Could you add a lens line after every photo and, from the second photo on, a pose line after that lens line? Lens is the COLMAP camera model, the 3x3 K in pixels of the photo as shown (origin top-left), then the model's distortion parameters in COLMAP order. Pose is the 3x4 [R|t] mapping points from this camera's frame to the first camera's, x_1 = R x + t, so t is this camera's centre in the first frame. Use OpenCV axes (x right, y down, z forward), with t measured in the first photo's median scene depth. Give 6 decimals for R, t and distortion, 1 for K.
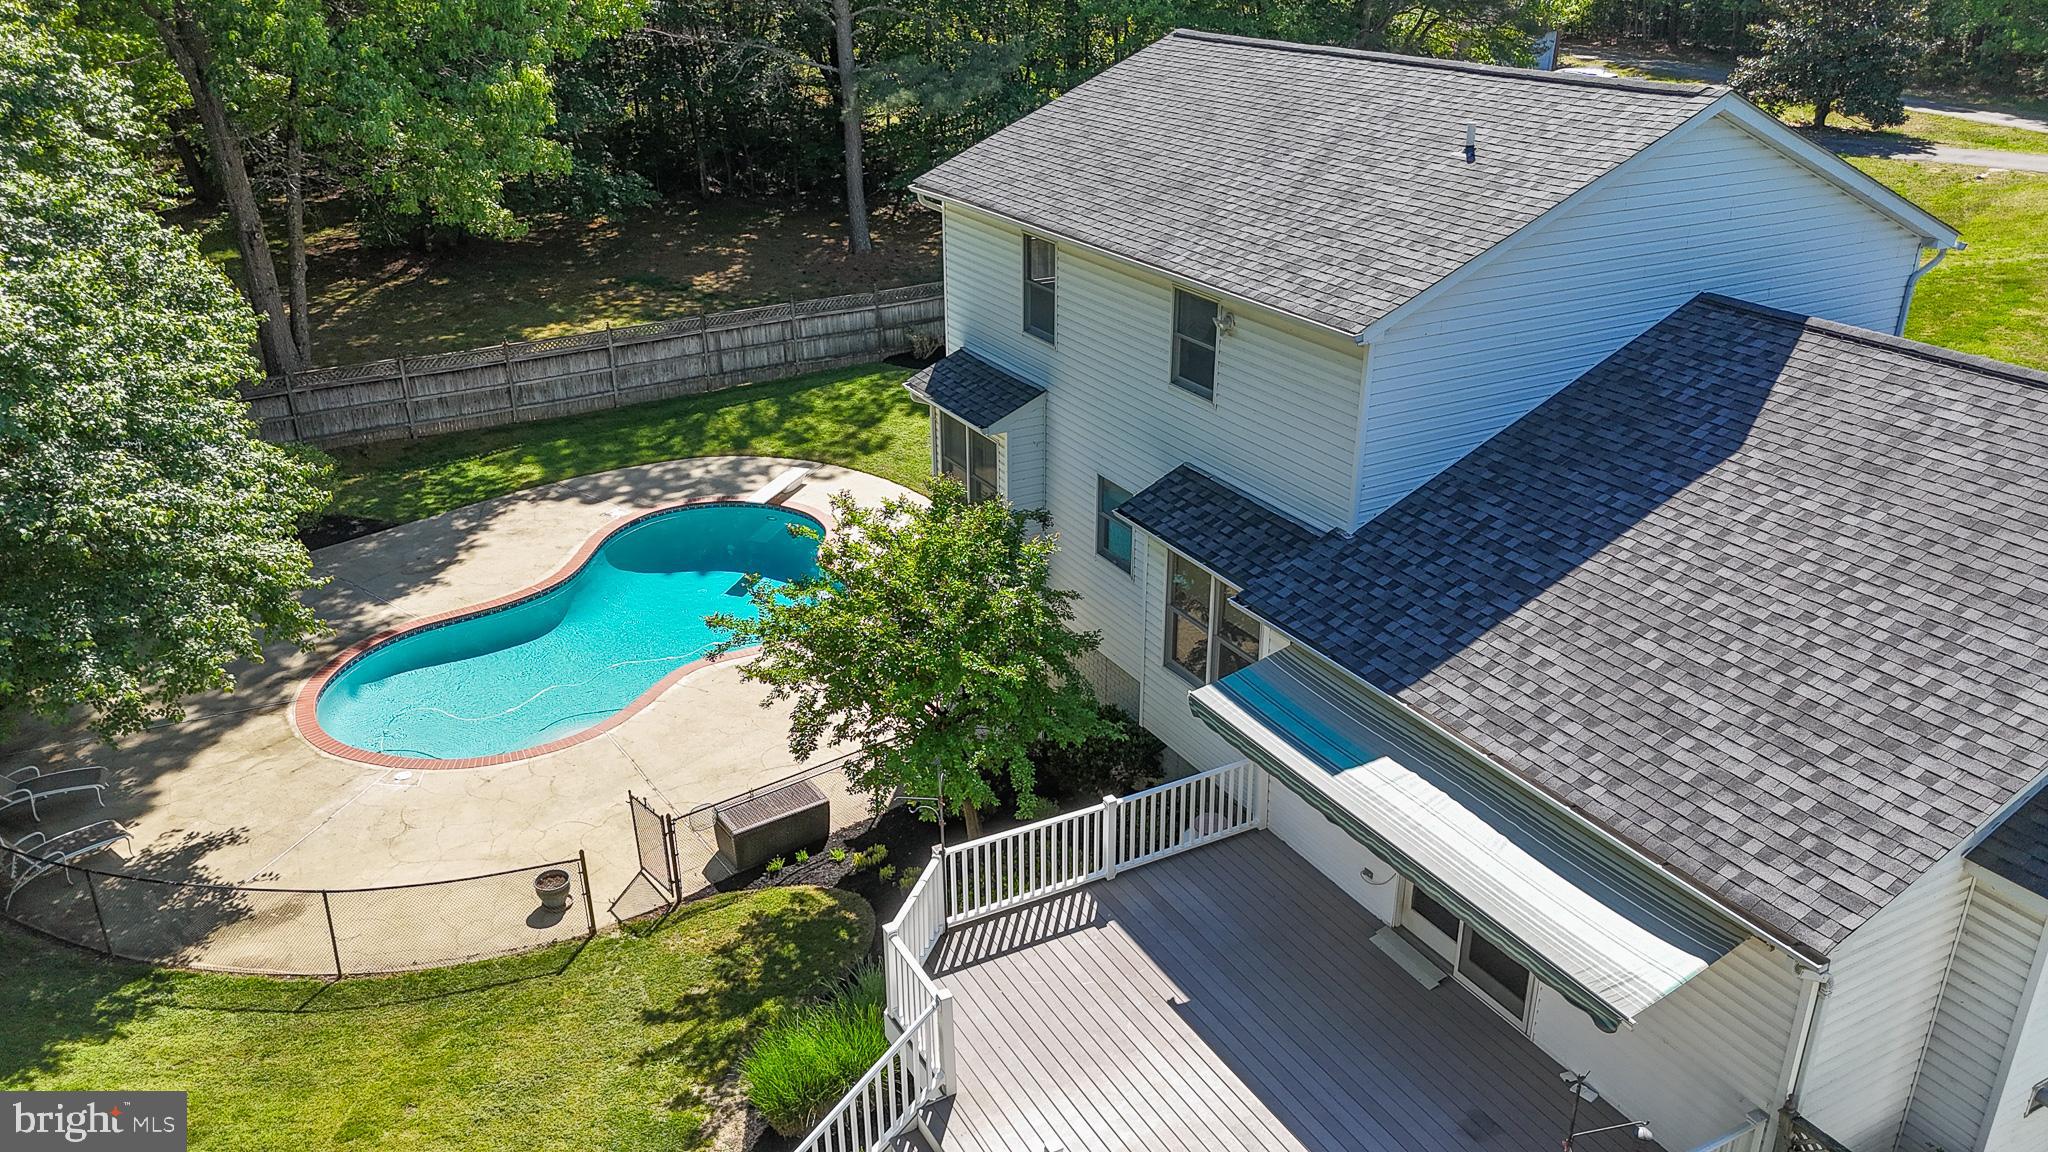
lens RADIAL K [[1505.1, 0, 1026.8], [0, 1505.1, 576.4], [0, 0, 1]] dist [0.061930, -0.057319]
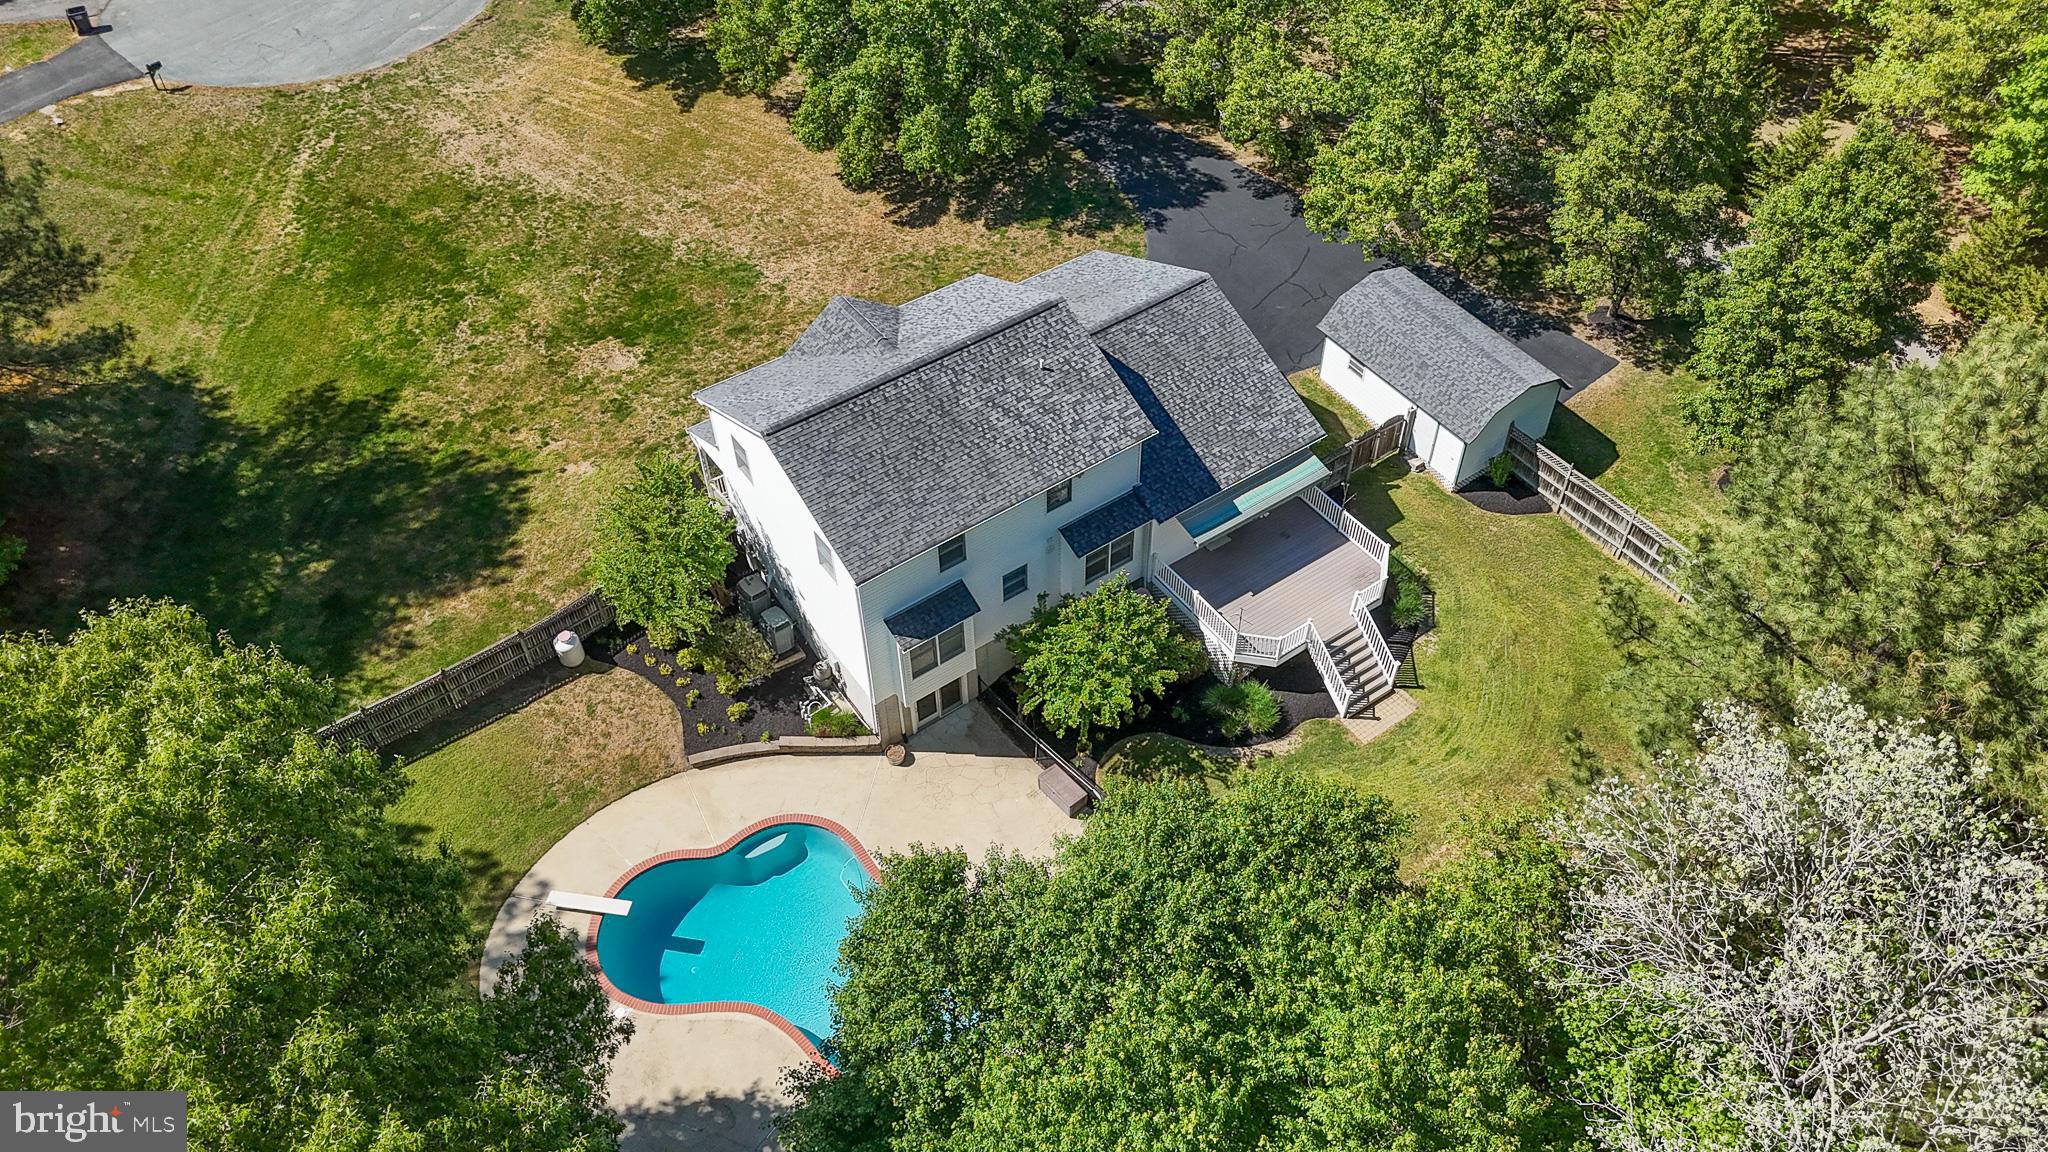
lens RADIAL K [[1552.0, 0, 1024.0], [0, 1552.0, 576.0], [0, 0, 1]] dist [0.073665, -0.068913]
pose [[-0.110657, -0.729601, 0.674861, -1.510425], [0.416614, 0.582439, 0.697995, -1.664918], [-0.902323, 0.358395, 0.239511, 0.440061]]
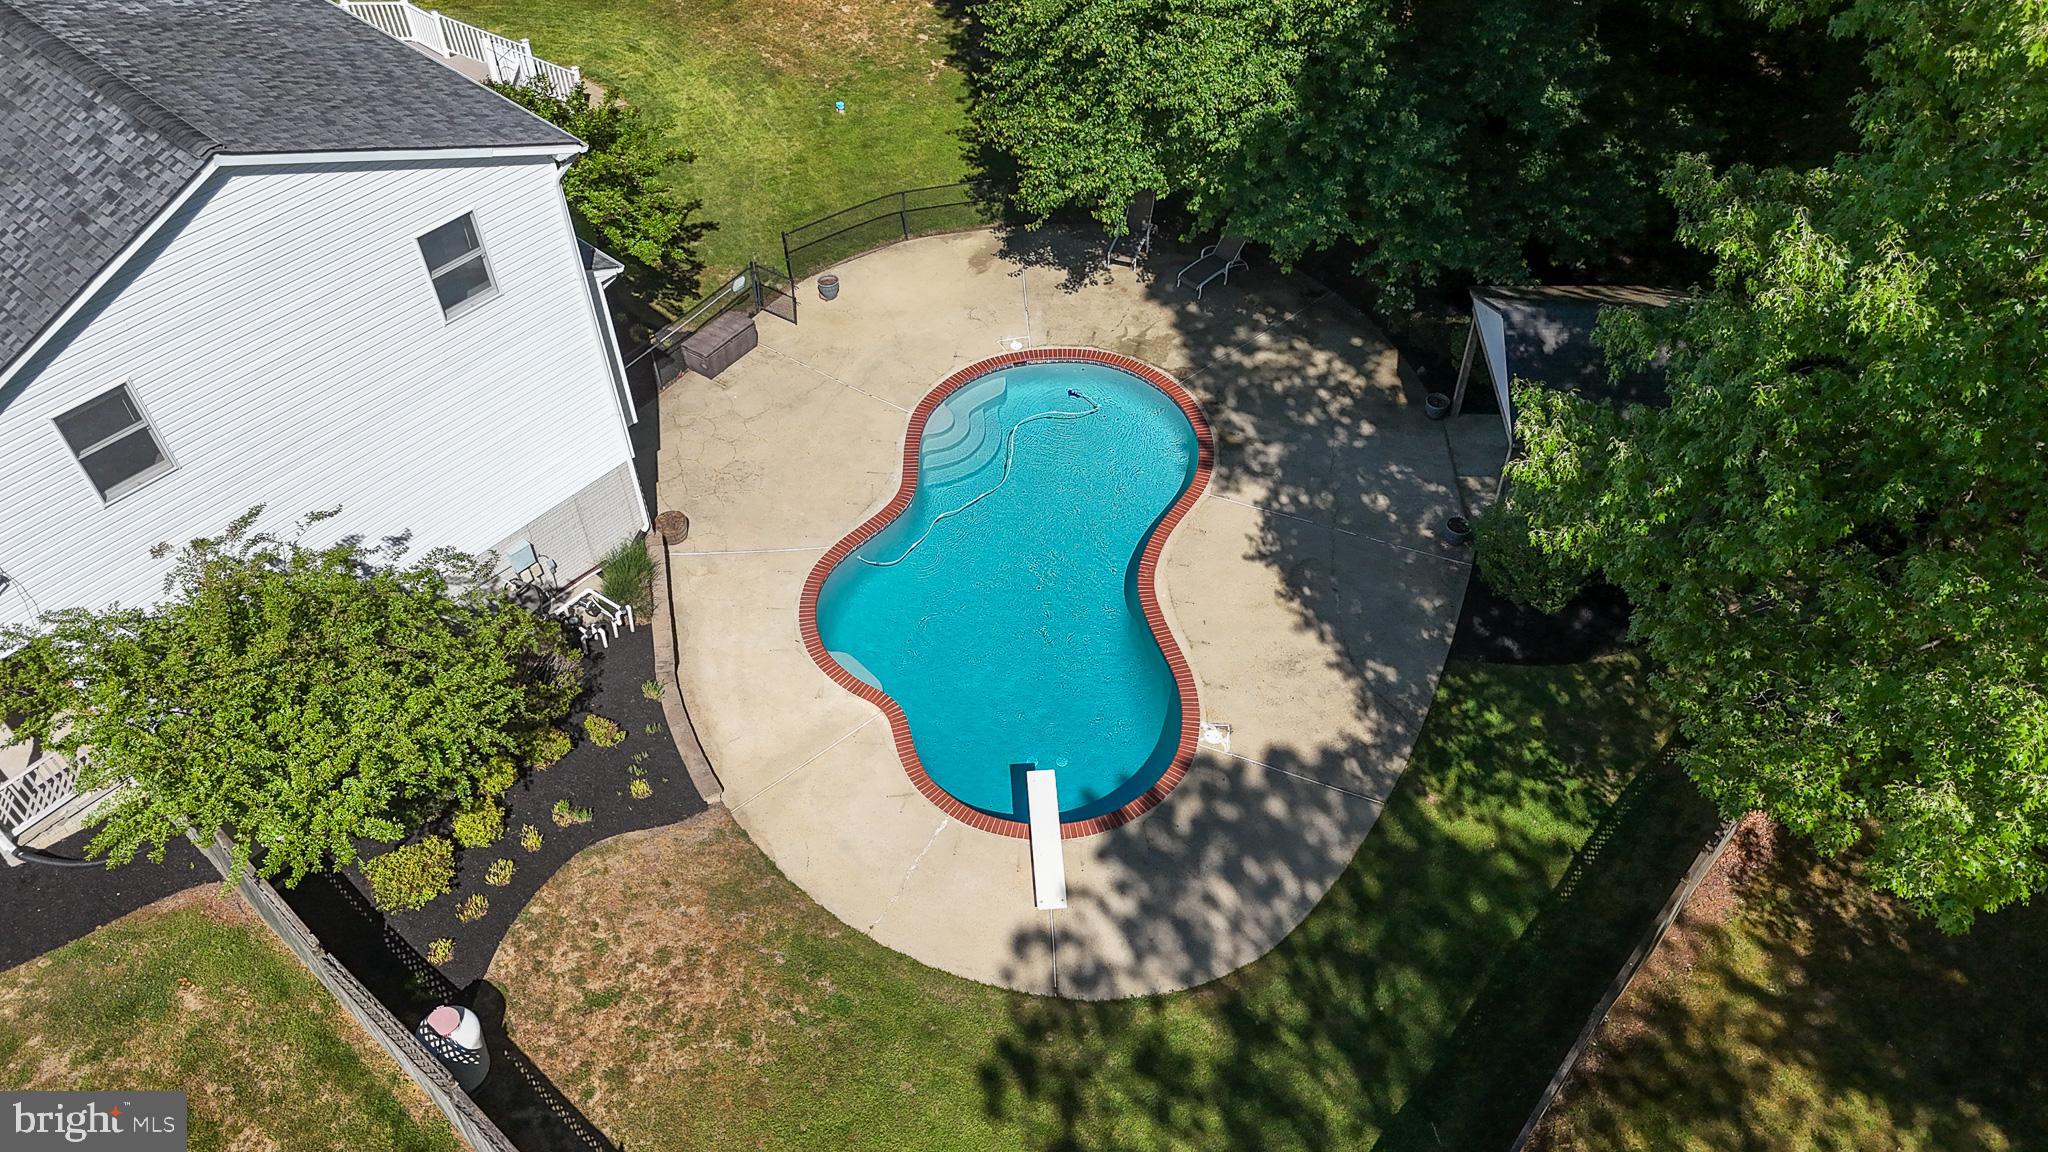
lens RADIAL K [[1495.5, 0, 1027.9], [0, 1495.5, 573.0], [0, 0, 1]] dist [0.094334, -0.109497]
pose [[-0.936600, 0.262942, -0.231607, -0.051792], [-0.128126, 0.358214, 0.924806, -1.242186], [0.326135, 0.895848, -0.301814, 1.860421]]
